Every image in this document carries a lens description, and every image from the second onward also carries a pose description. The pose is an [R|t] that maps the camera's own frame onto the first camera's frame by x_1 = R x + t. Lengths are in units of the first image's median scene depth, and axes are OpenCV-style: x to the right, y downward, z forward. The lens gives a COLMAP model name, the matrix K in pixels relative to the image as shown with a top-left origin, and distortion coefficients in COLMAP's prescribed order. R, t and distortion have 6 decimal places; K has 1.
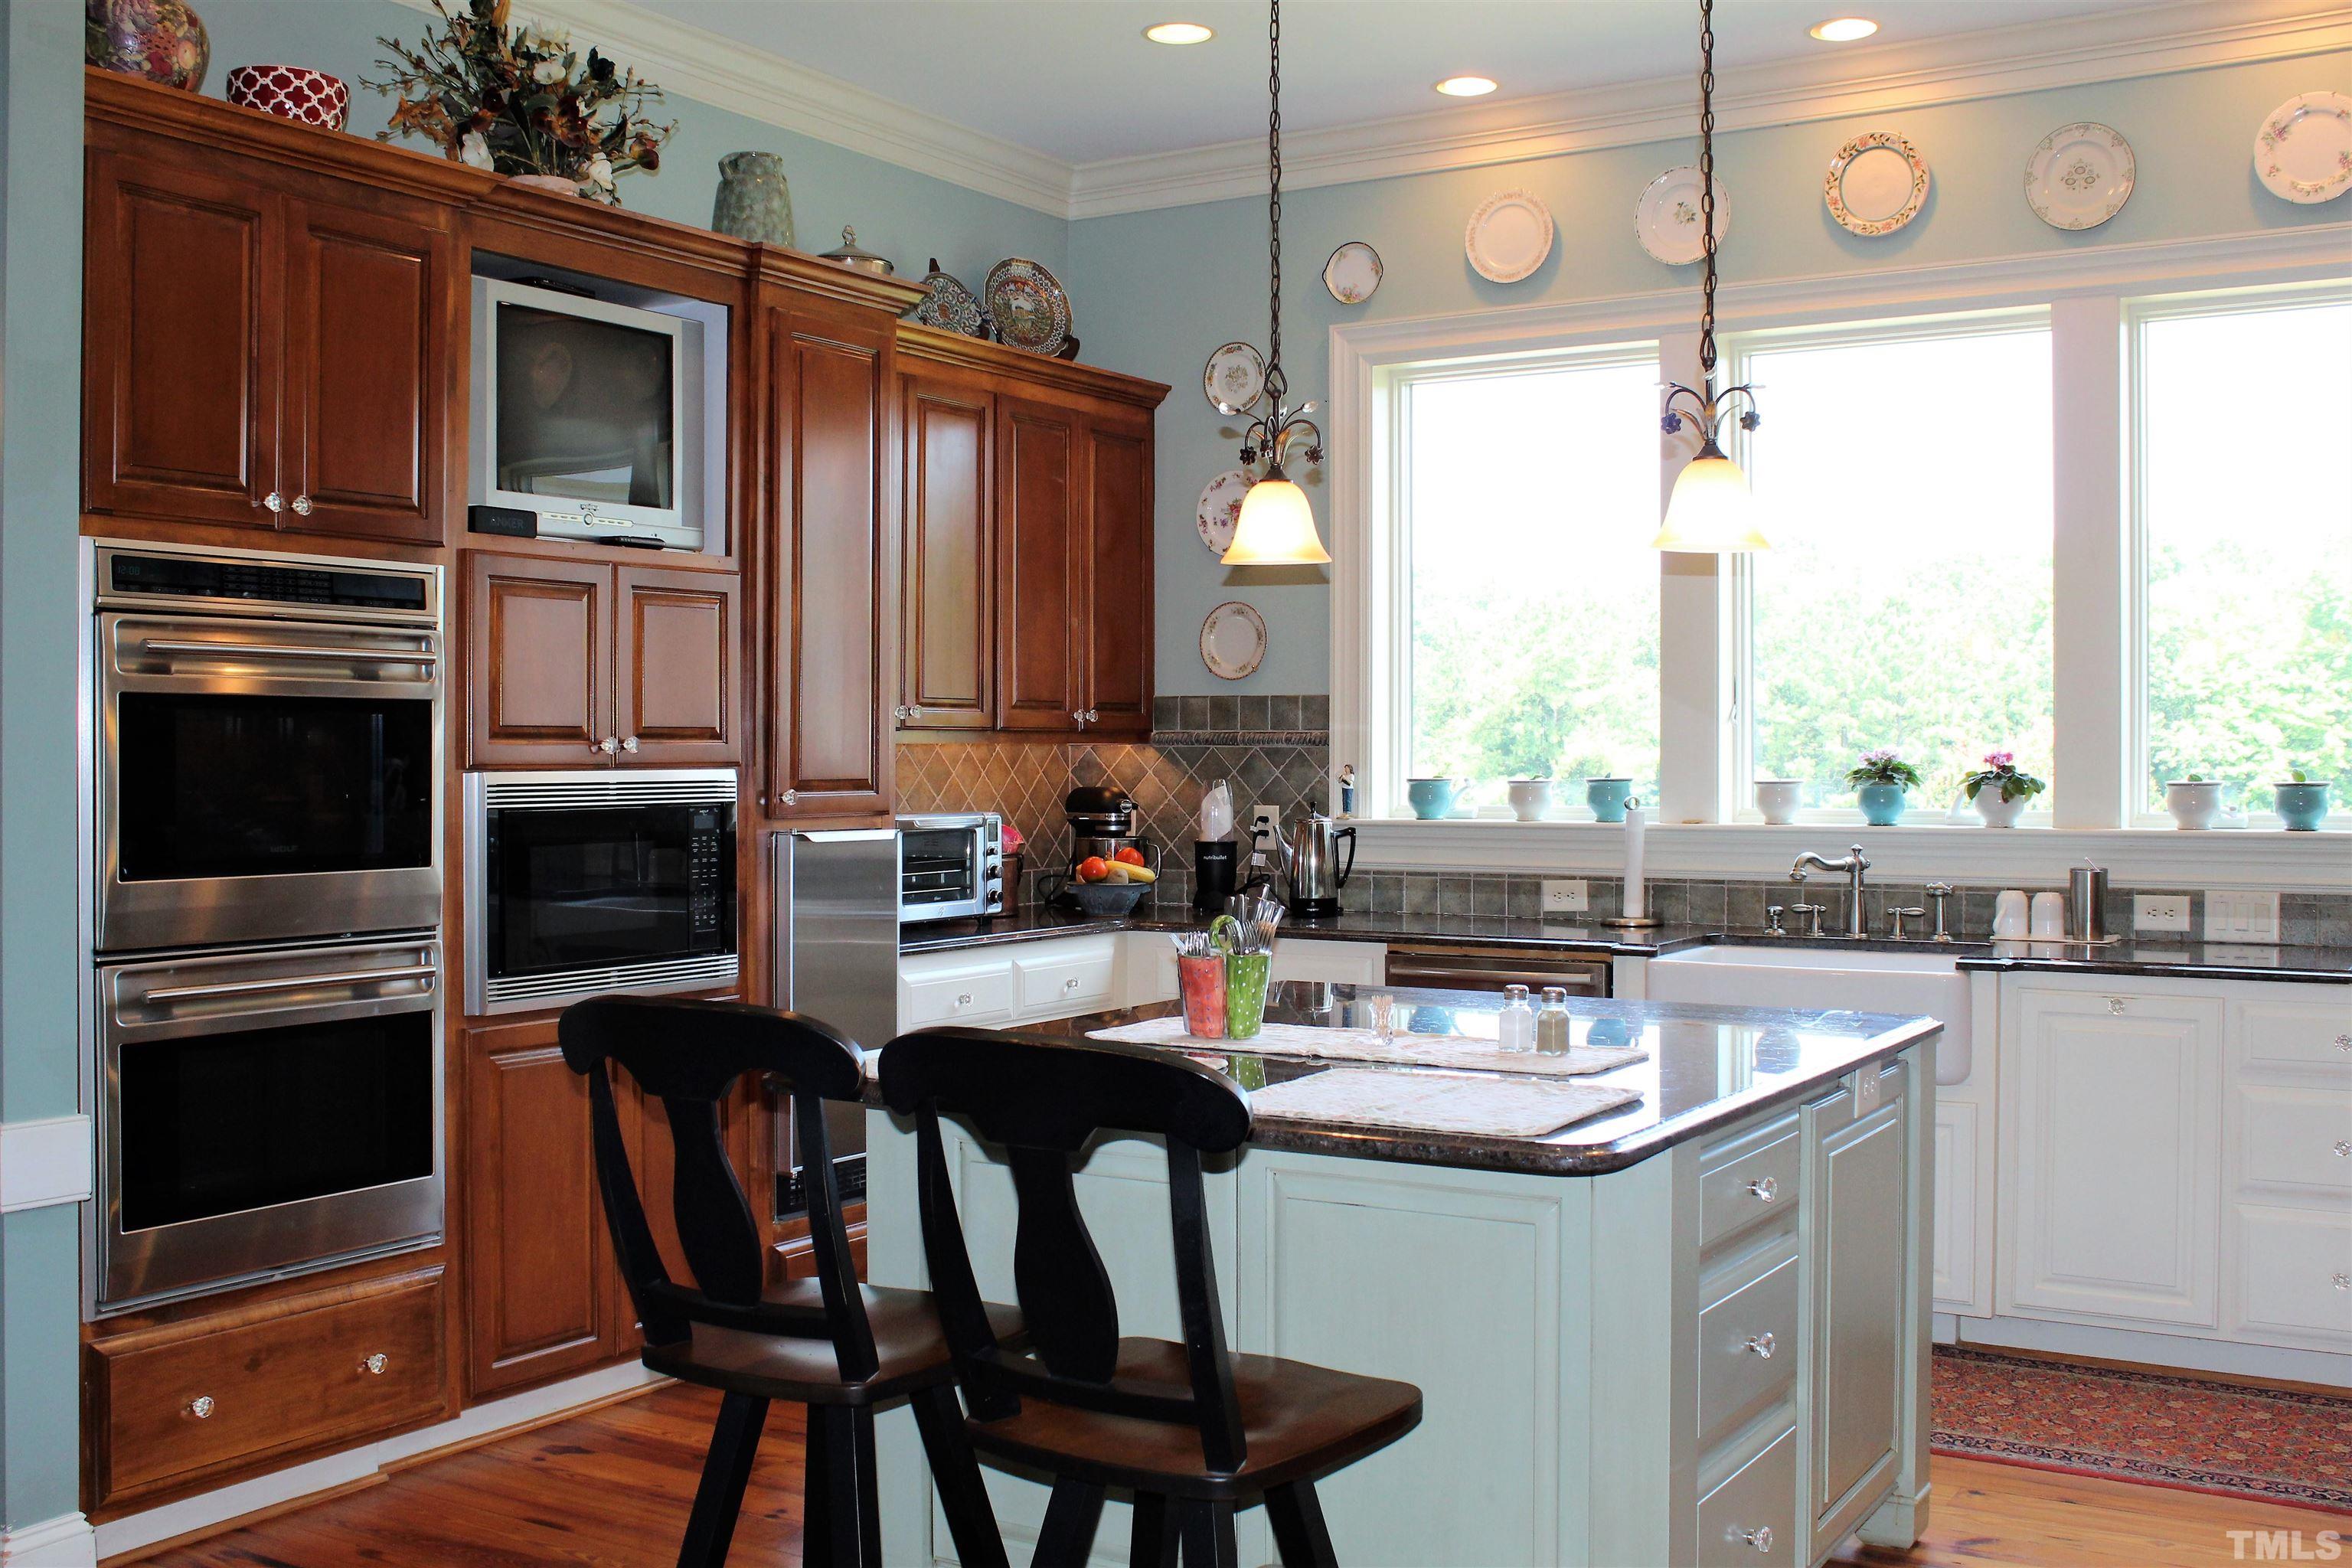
lens RADIAL K [[2359.8, 0, 1176.0], [0, 2359.8, 784.0], [0, 0, 1]] dist [-0.147526, 0.143394]
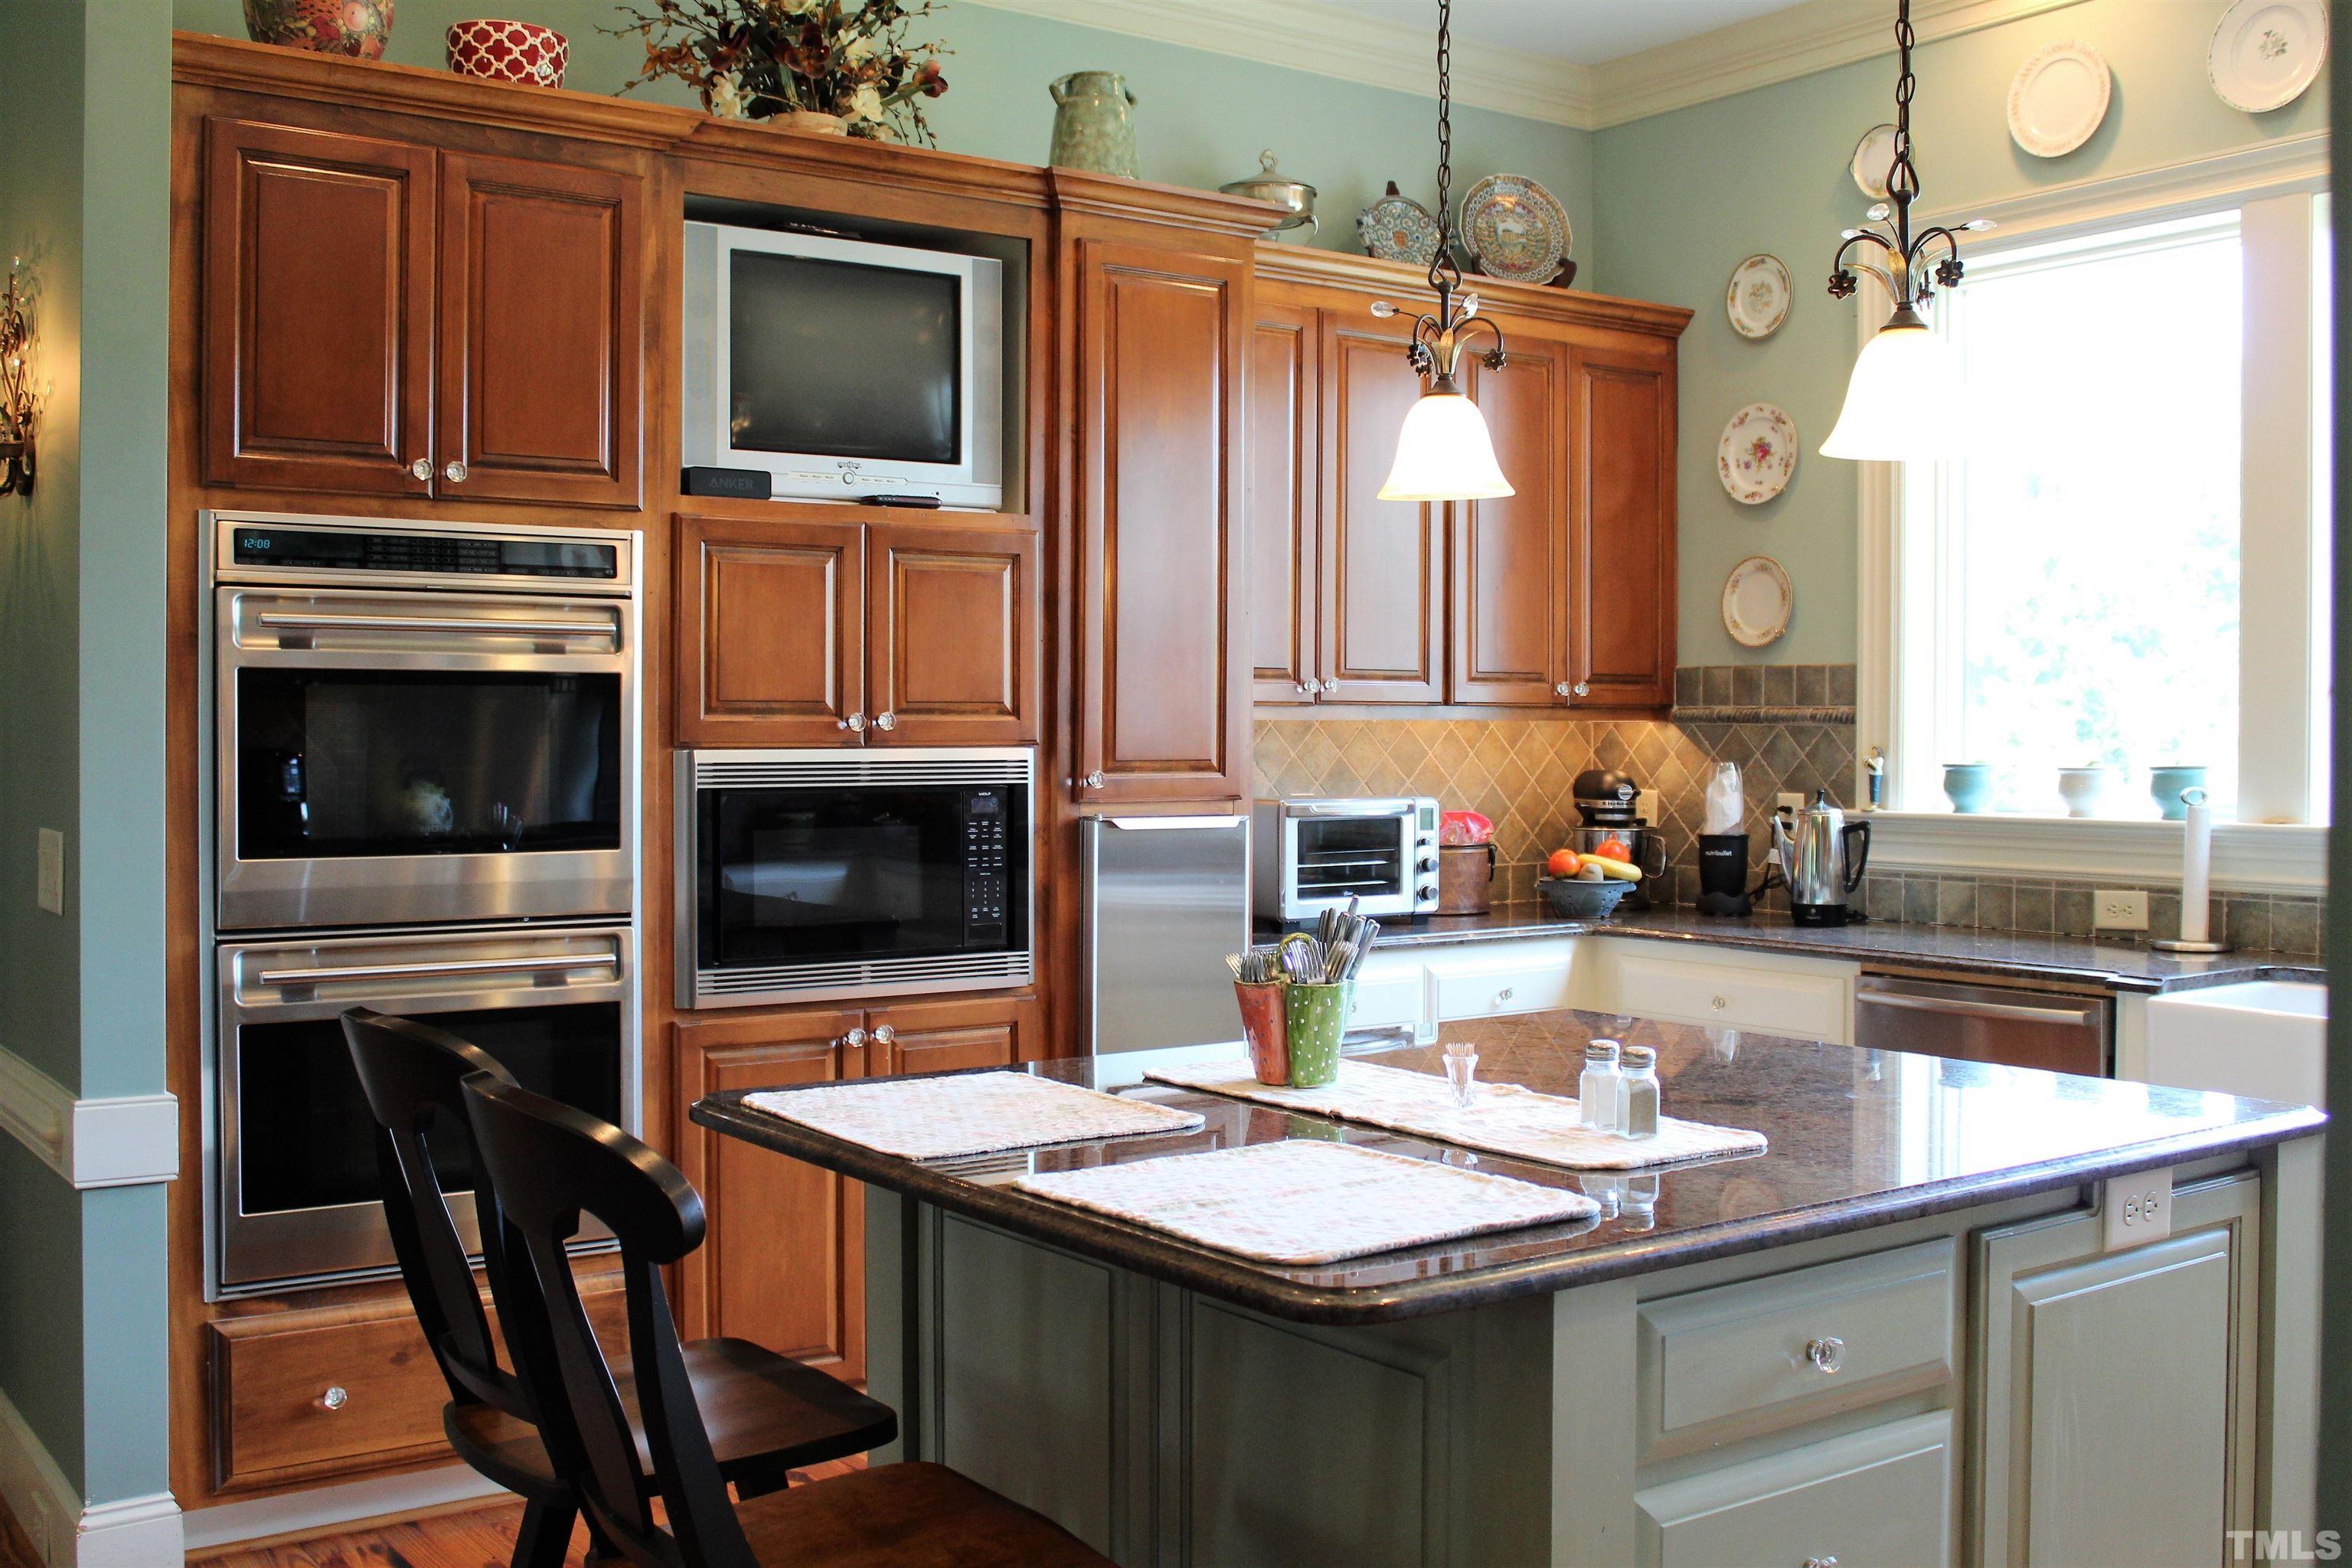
lens RADIAL K [[2353.3, 0, 1176.0], [0, 2353.3, 784.0], [0, 0, 1]] dist [-0.131869, 0.114960]
pose [[0.922403, 0.010857, -0.386077, 0.207379], [-0.007075, 0.999912, 0.011214, -0.002844], [0.386165, -0.007613, 0.922398, 0.171661]]
